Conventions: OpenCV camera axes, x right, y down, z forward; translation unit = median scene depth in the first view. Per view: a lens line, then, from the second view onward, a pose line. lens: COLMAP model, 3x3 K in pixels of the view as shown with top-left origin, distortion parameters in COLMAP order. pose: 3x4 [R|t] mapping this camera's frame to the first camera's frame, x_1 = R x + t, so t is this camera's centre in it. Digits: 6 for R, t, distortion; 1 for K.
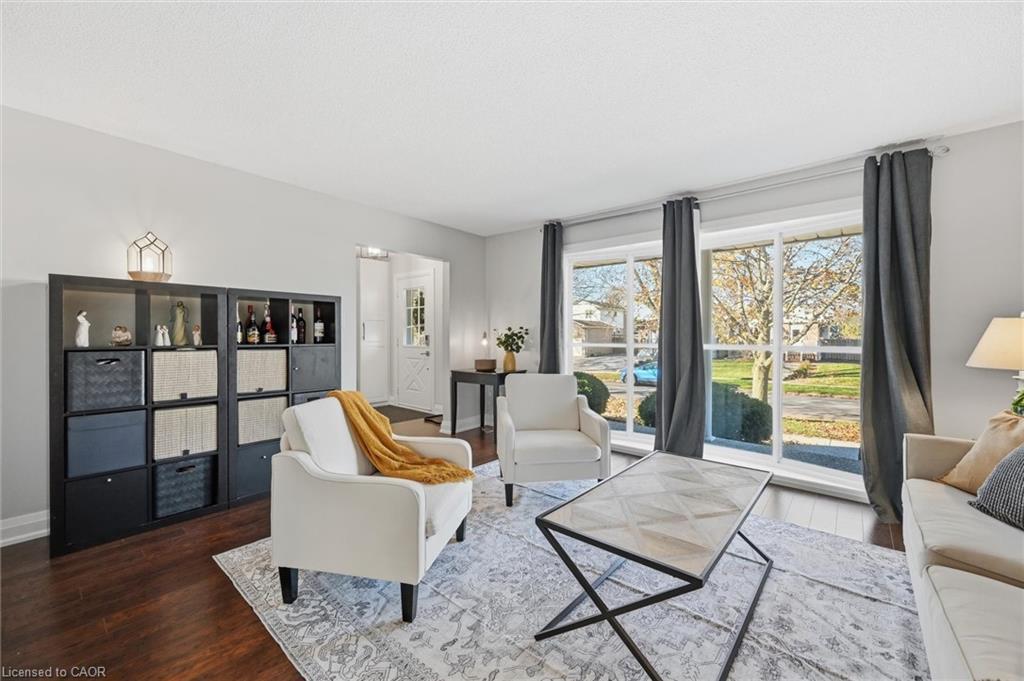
lens RADIAL K [[411.2, 0, 512.0], [0, 411.2, 340.0], [0, 0, 1]] dist [-0.000270, -0.000456]
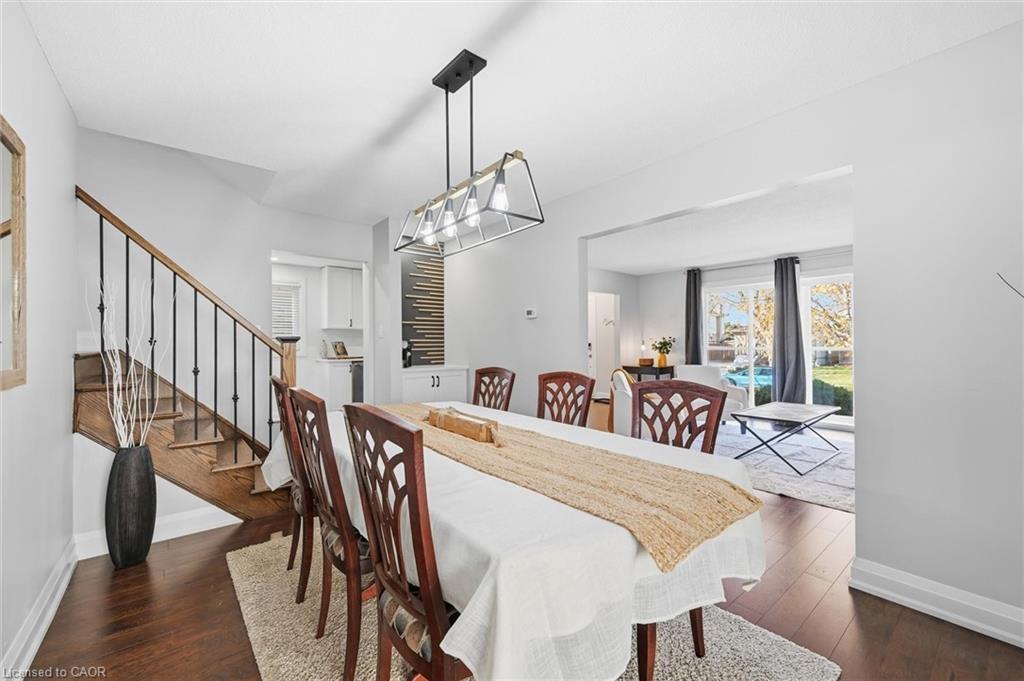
lens RADIAL K [[411.2, 0, 515.3], [0, 411.2, 338.9], [0, 0, 1]] dist [-0.000270, -0.000456]
pose [[0.982763, -0.010546, -0.184569, -0.272737], [0.006716, 0.999749, -0.021361, 0.003441], [0.184748, 0.019753, 0.982587, -0.619797]]
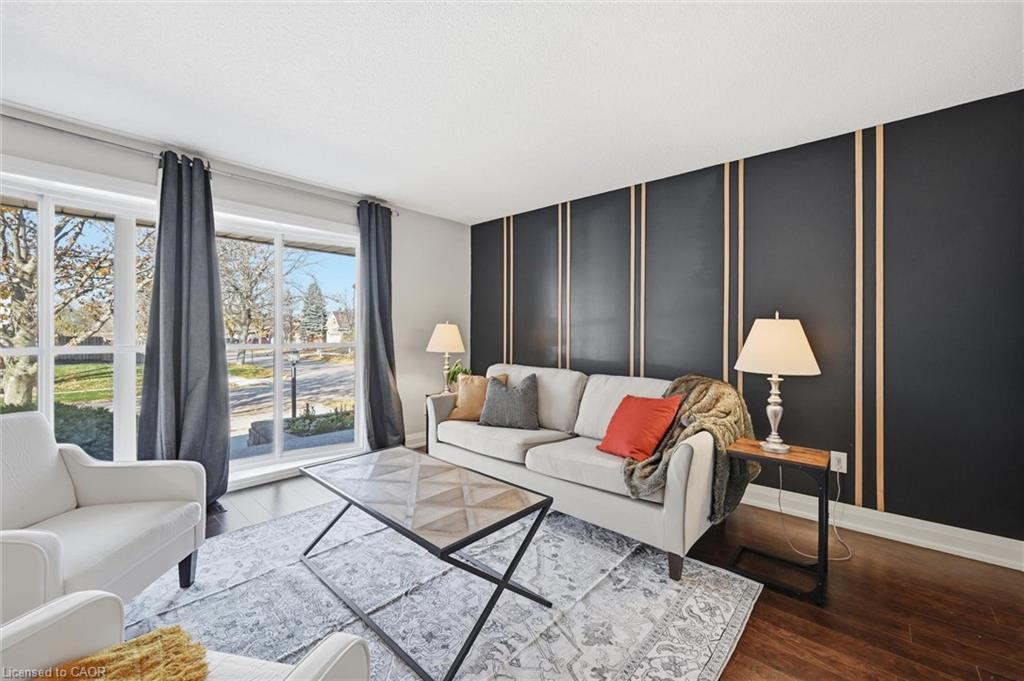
lens RADIAL K [[411.2, 0, 515.3], [0, 411.2, 339.0], [0, 0, 1]] dist [-0.000270, -0.000456]
pose [[0.019628, -0.013508, 0.999716, -0.263621], [0.009324, 0.999868, 0.013327, -0.004193], [-0.999764, 0.009060, 0.019751, 0.282416]]
